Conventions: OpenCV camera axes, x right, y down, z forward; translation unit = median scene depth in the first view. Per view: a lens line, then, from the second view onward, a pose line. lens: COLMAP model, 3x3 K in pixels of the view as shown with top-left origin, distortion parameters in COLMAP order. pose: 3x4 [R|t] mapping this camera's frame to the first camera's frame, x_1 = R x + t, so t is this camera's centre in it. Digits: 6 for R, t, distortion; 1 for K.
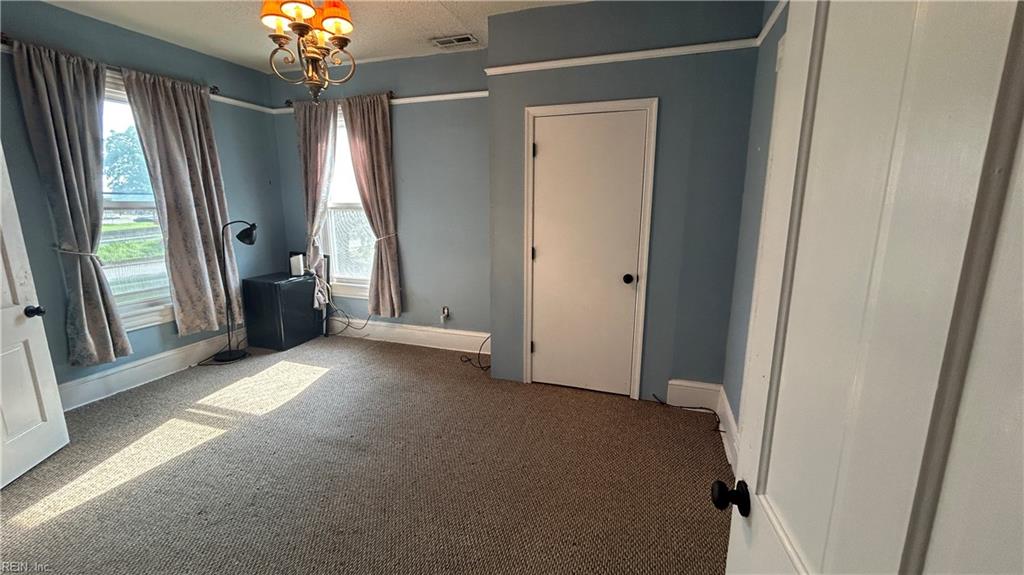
lens RADIAL K [[416.2, 0, 512.2], [0, 416.2, 284.7], [0, 0, 1]] dist [0.000629, -0.000044]
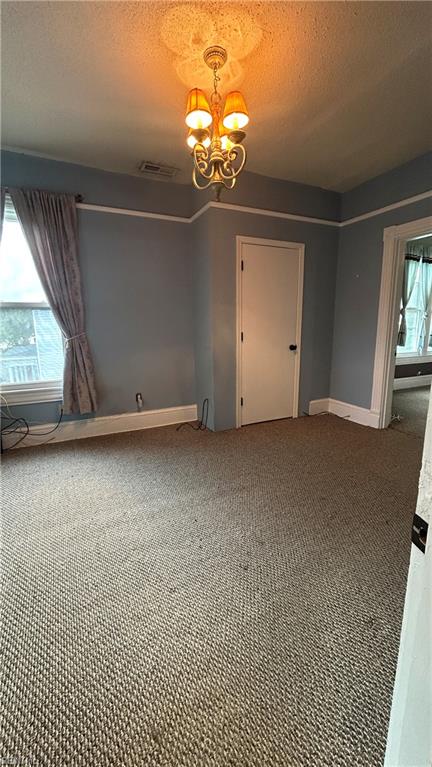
lens RADIAL K [[311.7, 0, 213.6], [0, 311.7, 386.1], [0, 0, 1]] dist [0.000629, -0.000044]
pose [[0.711654, -0.150395, 0.686243, -0.752666], [0.150018, 0.986819, 0.060695, 0.013601], [-0.686326, 0.059755, 0.724835, 0.261523]]
